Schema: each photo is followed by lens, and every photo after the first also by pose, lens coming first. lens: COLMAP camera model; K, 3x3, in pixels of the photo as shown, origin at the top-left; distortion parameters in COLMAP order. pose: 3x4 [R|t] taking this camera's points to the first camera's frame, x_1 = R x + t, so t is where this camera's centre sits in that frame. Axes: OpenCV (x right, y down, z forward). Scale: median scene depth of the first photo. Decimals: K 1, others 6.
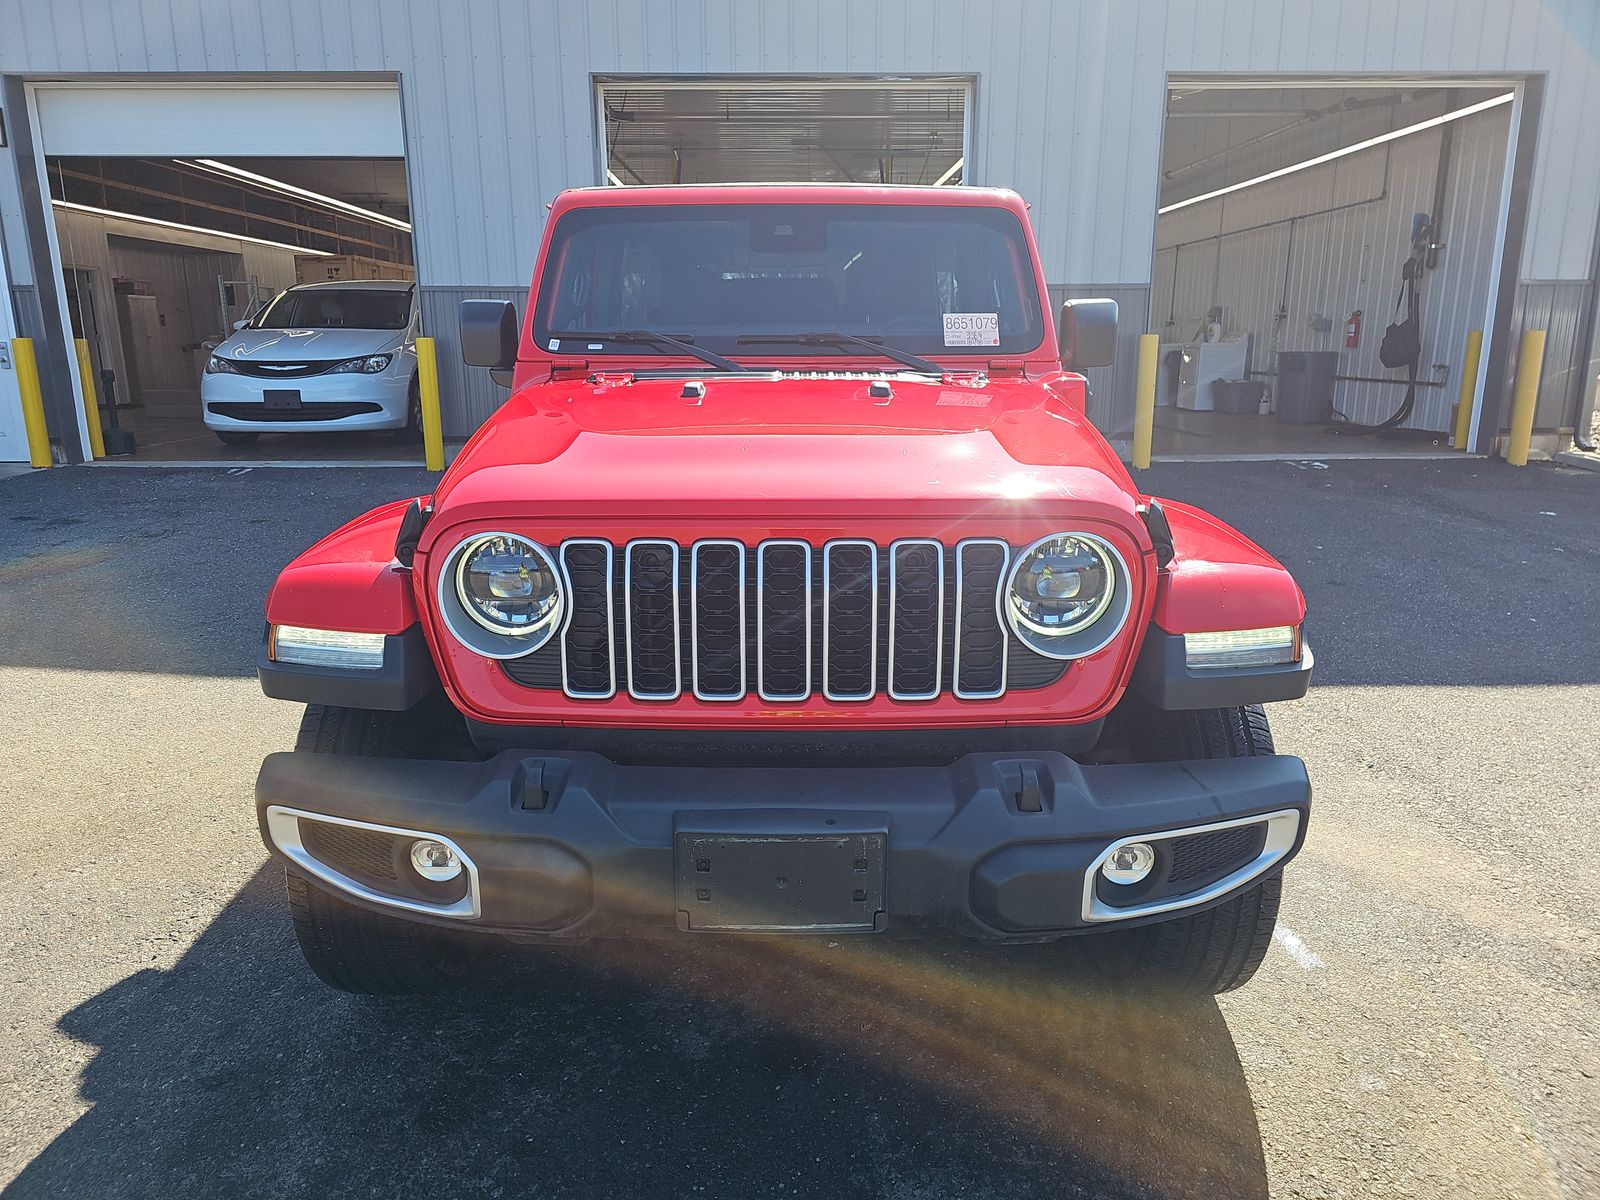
lens RADIAL K [[1088.6, 0, 781.2], [0, 1088.6, 583.2], [0, 0, 1]] dist [0.061884, -0.056595]
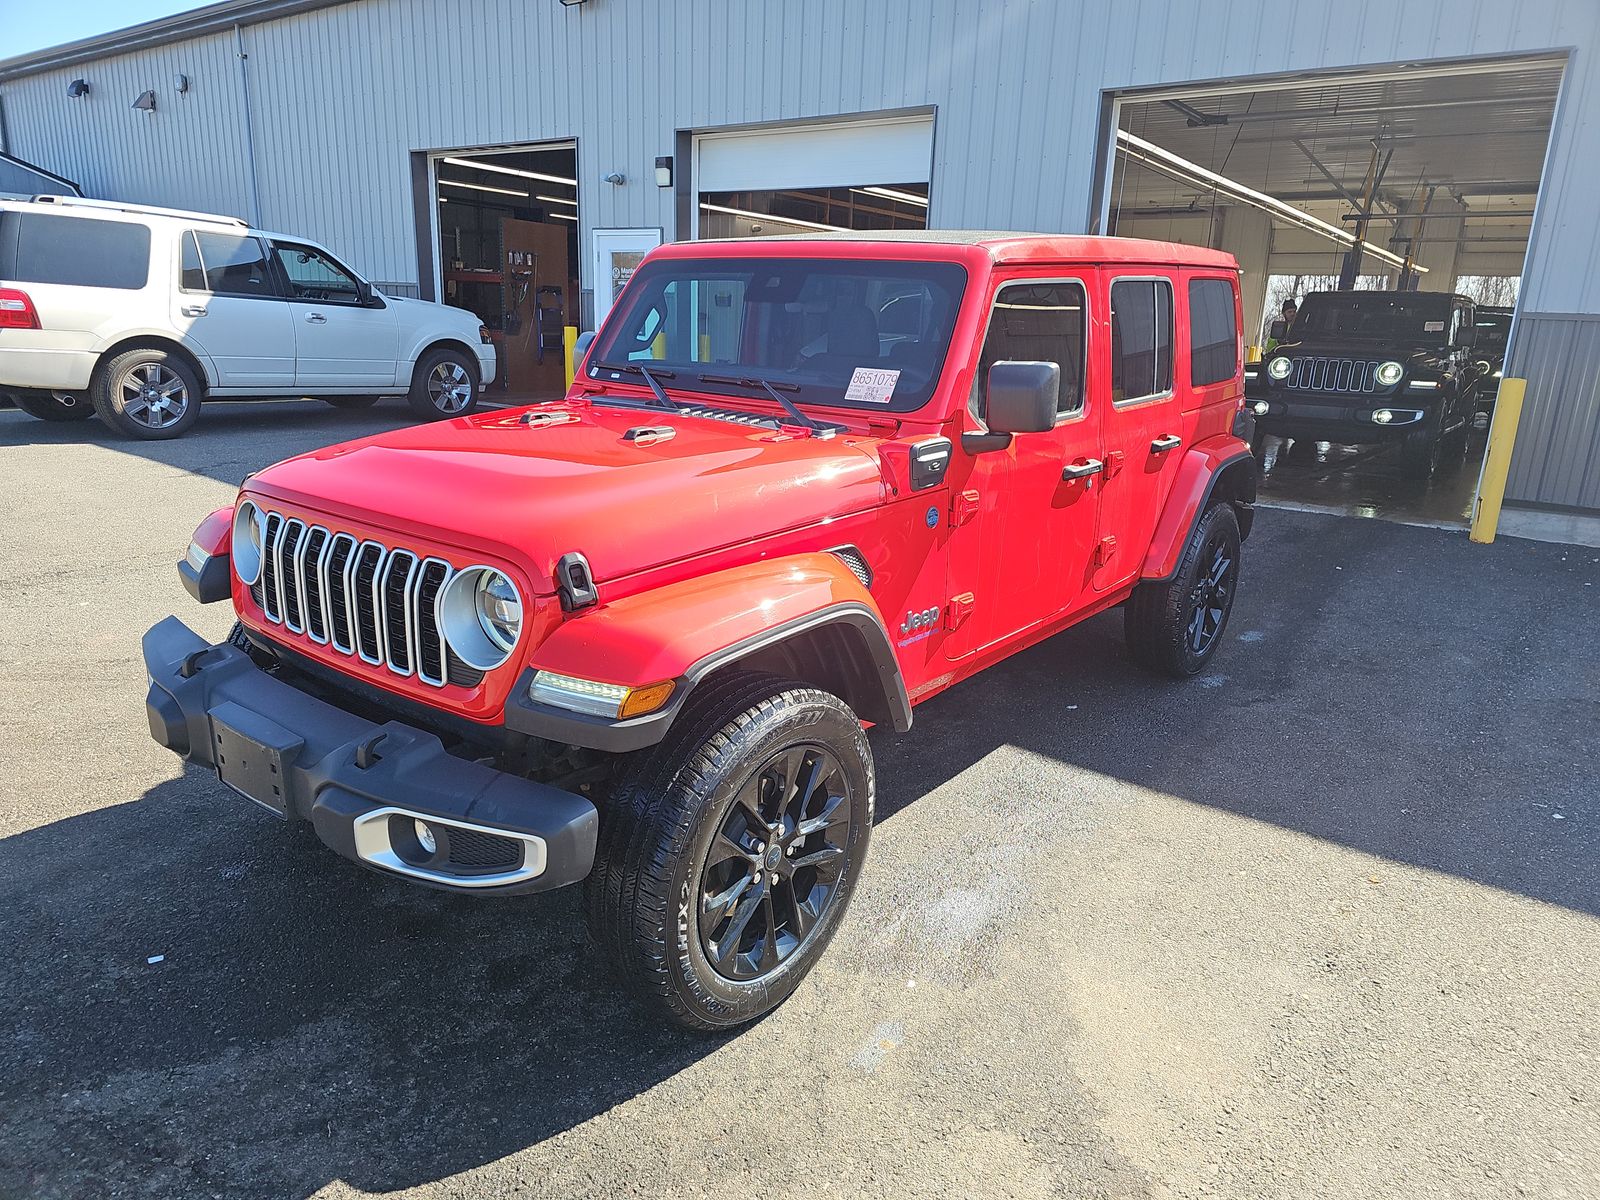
lens RADIAL K [[1099.6, 0, 806.8], [0, 1099.6, 599.2], [0, 0, 1]] dist [0.056783, -0.047301]
pose [[0.783590, 0.189972, -0.591521, 0.778599], [-0.180291, 0.980664, 0.076116, -0.102359], [0.594543, 0.047002, 0.802689, 0.140075]]
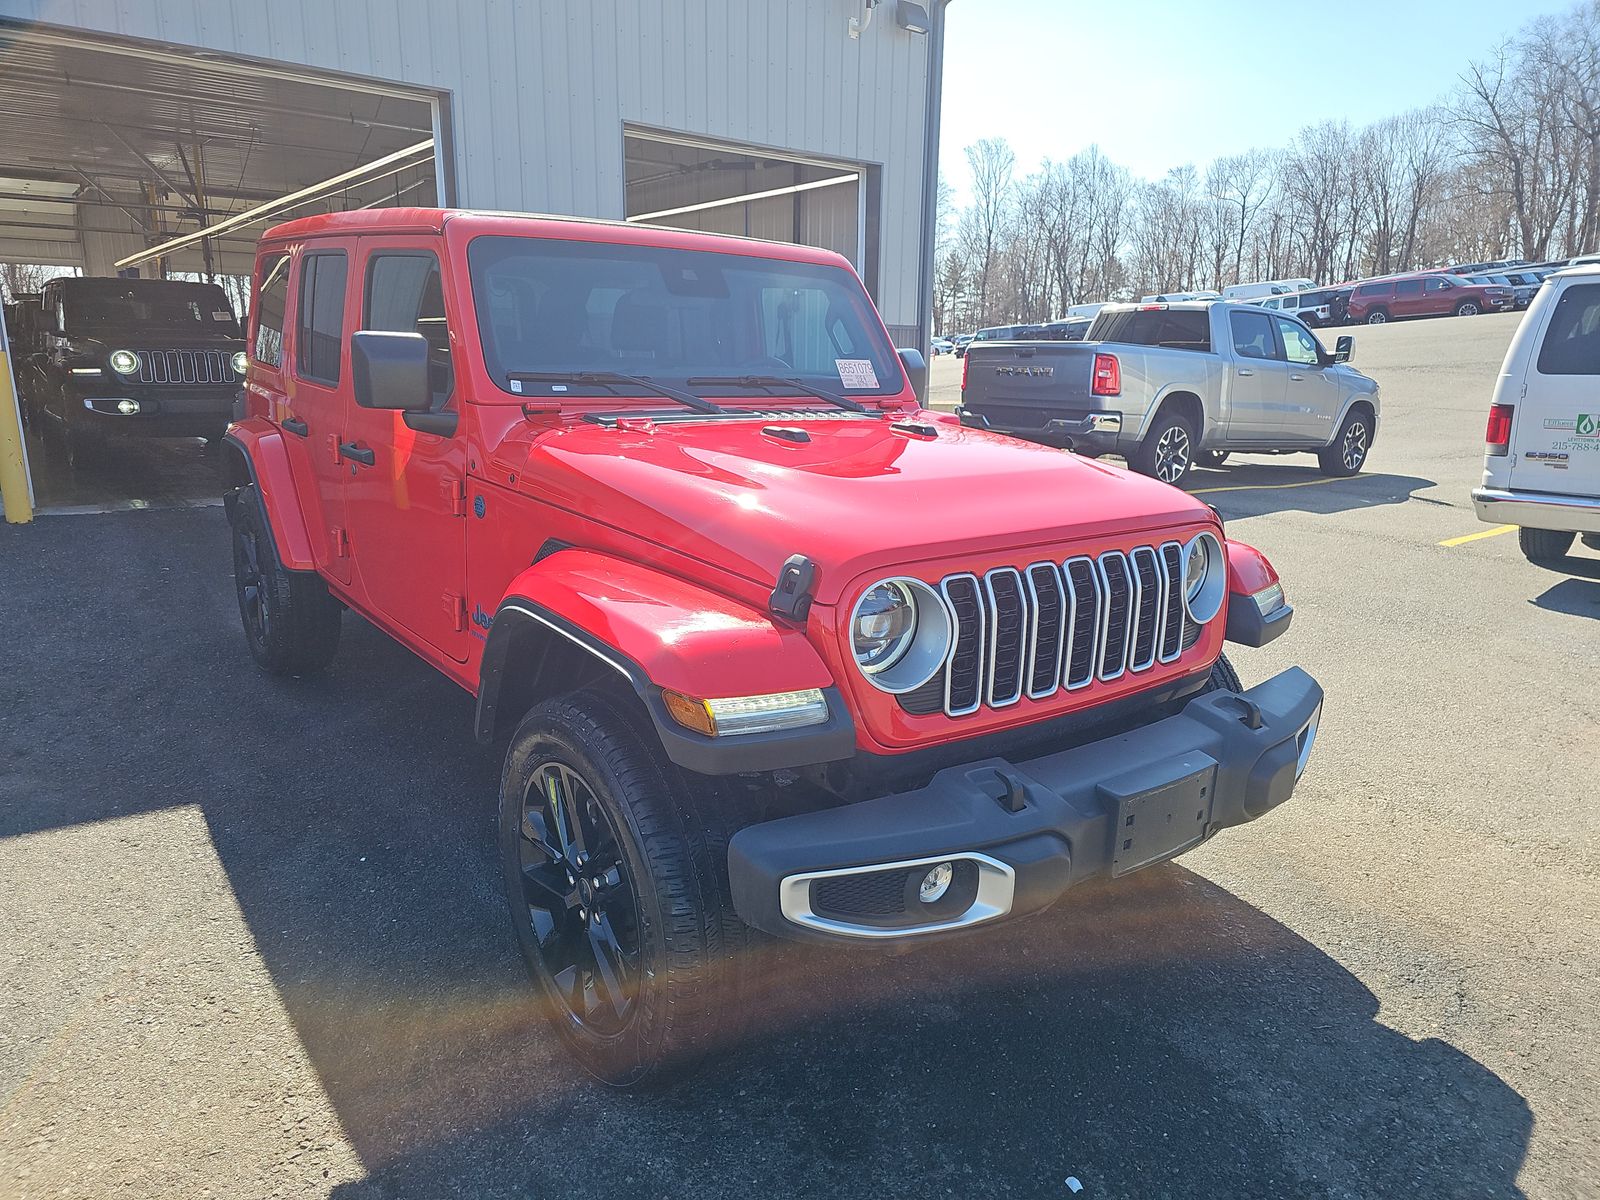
lens RADIAL K [[1099.6, 0, 806.8], [0, 1099.6, 599.2], [0, 0, 1]] dist [0.056783, -0.047301]
pose [[0.782334, -0.120309, 0.611129, -0.604720], [0.120739, 0.991850, 0.040695, -0.047995], [-0.611044, 0.041950, 0.790484, 0.120164]]
